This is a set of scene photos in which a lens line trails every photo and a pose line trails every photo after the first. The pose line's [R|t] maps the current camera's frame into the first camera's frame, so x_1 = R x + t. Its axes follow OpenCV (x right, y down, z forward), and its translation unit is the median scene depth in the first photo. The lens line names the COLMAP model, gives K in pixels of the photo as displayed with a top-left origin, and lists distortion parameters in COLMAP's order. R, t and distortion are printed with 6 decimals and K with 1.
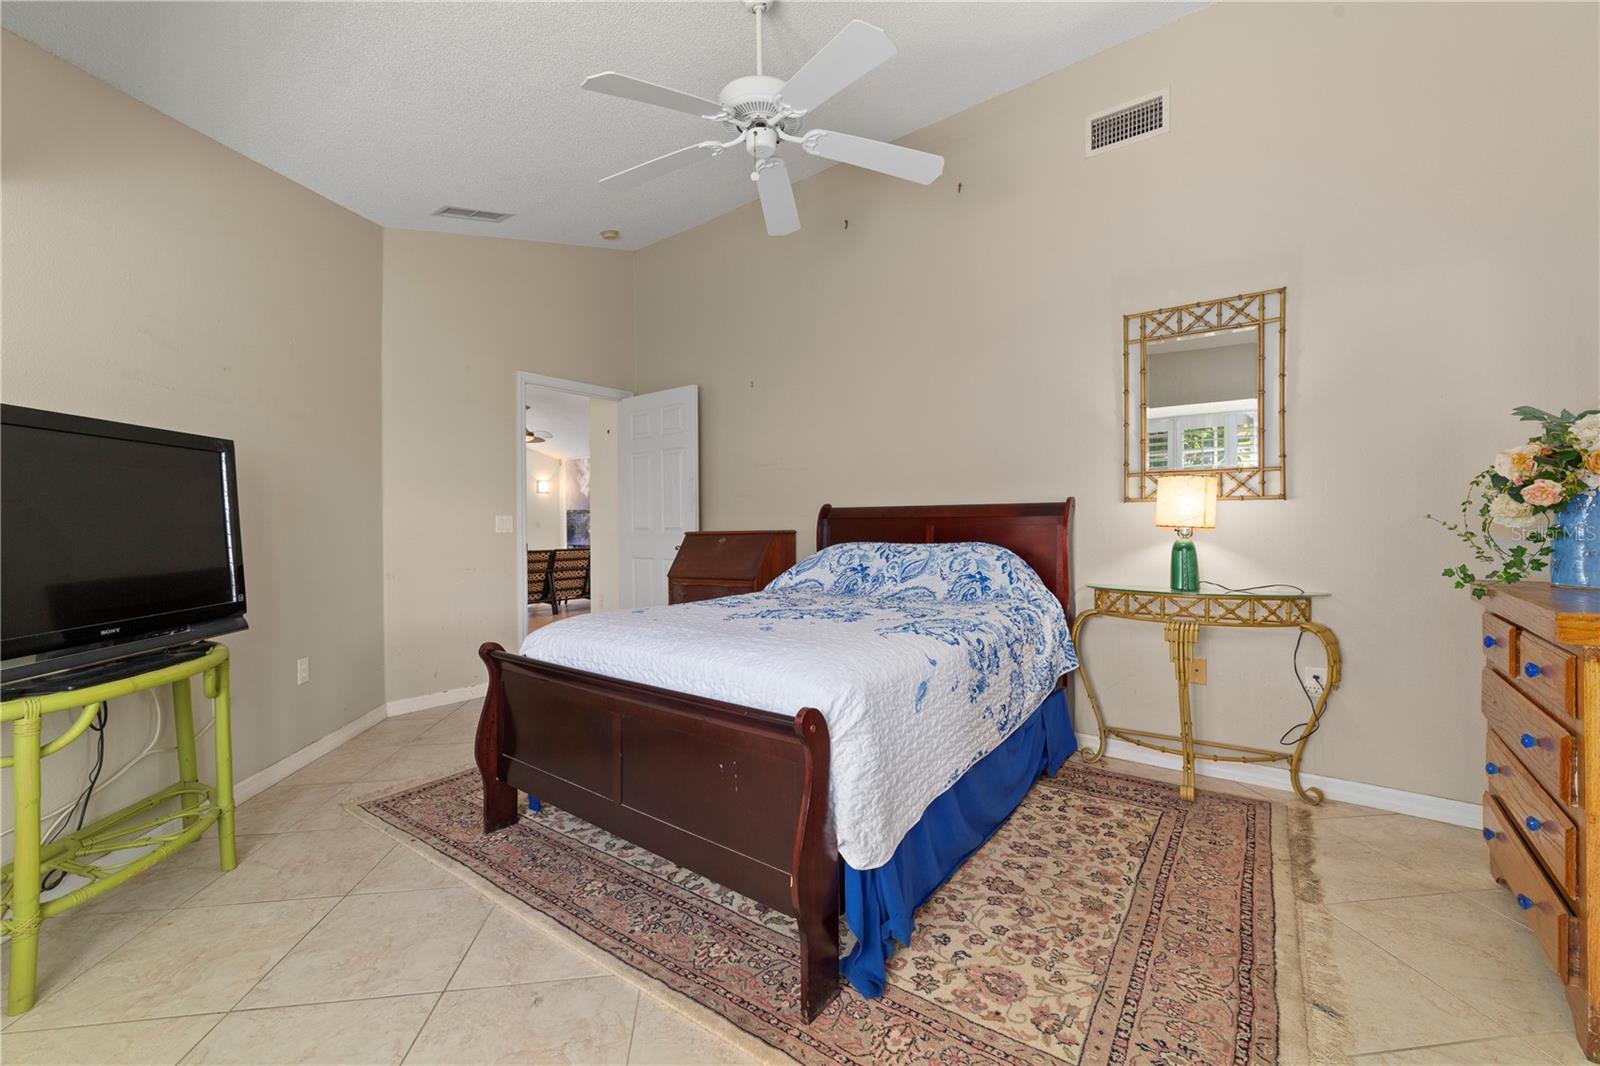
lens RADIAL K [[644.7, 0, 801.8], [0, 644.7, 519.9], [0, 0, 1]] dist [0.000117, 0.000115]
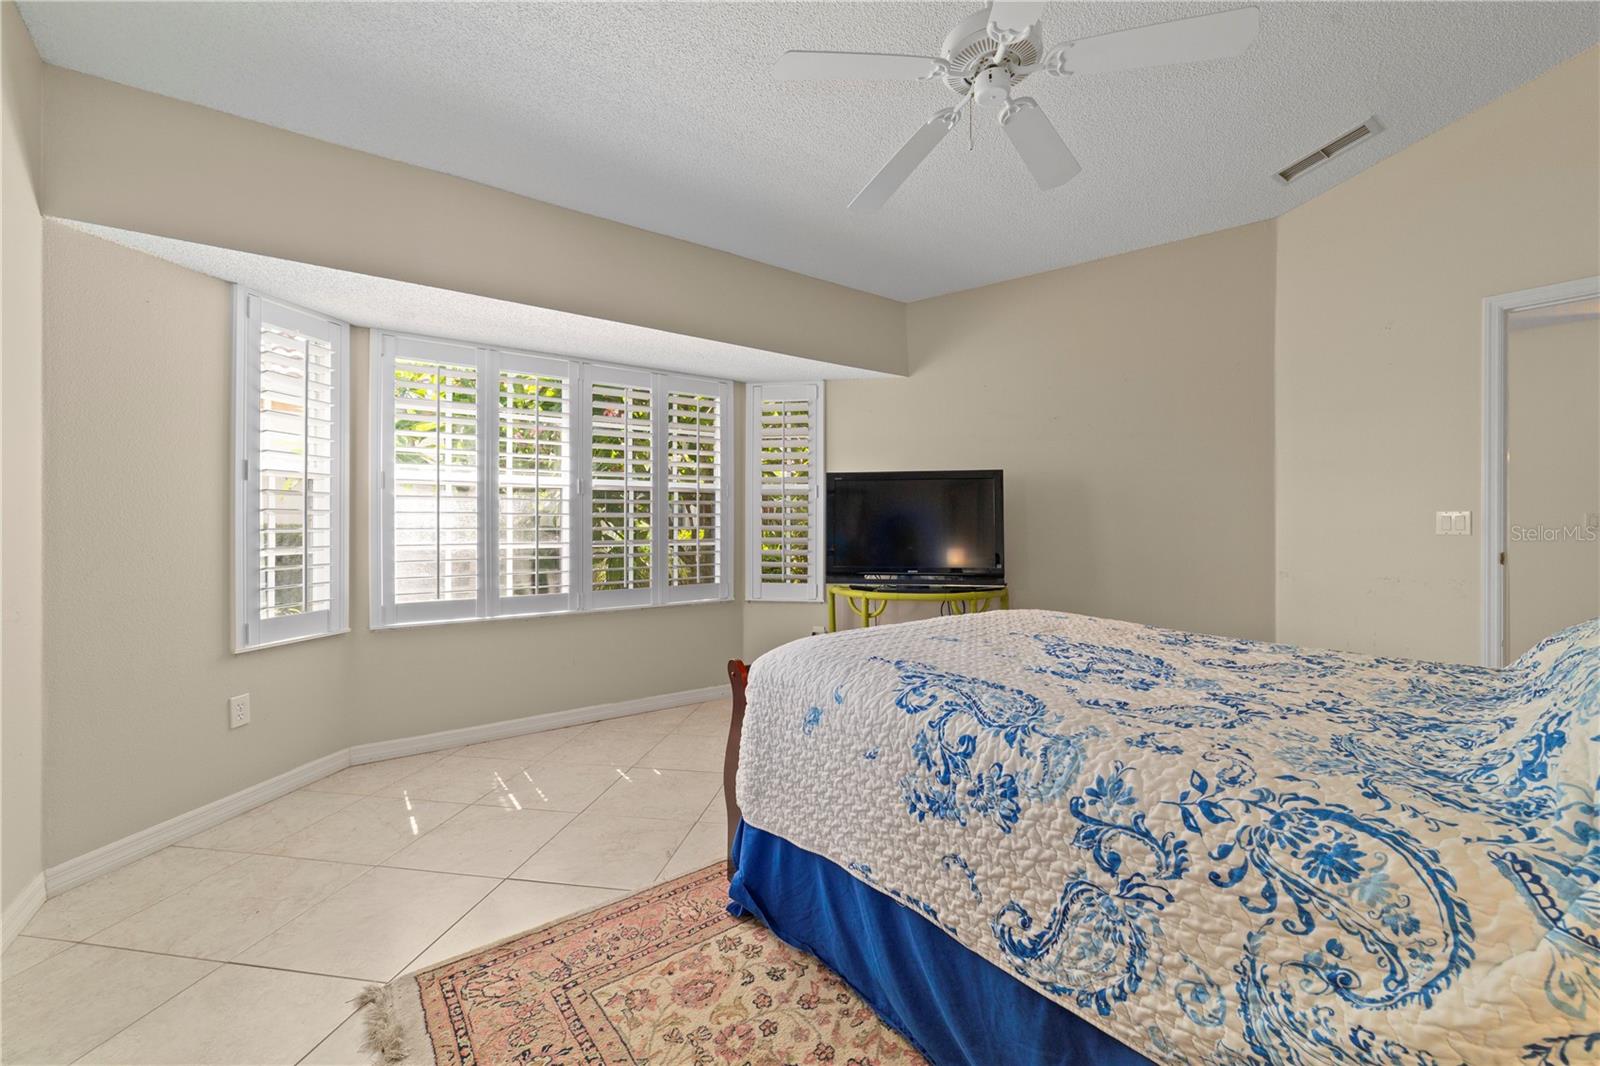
lens RADIAL K [[644.7, 0, 801.8], [0, 644.7, 519.9], [0, 0, 1]] dist [0.000117, 0.000115]
pose [[-0.285601, 0.008482, -0.958311, 1.123181], [0.002711, 0.999964, 0.008043, -0.014582], [0.958345, -0.000301, -0.285614, 1.334175]]
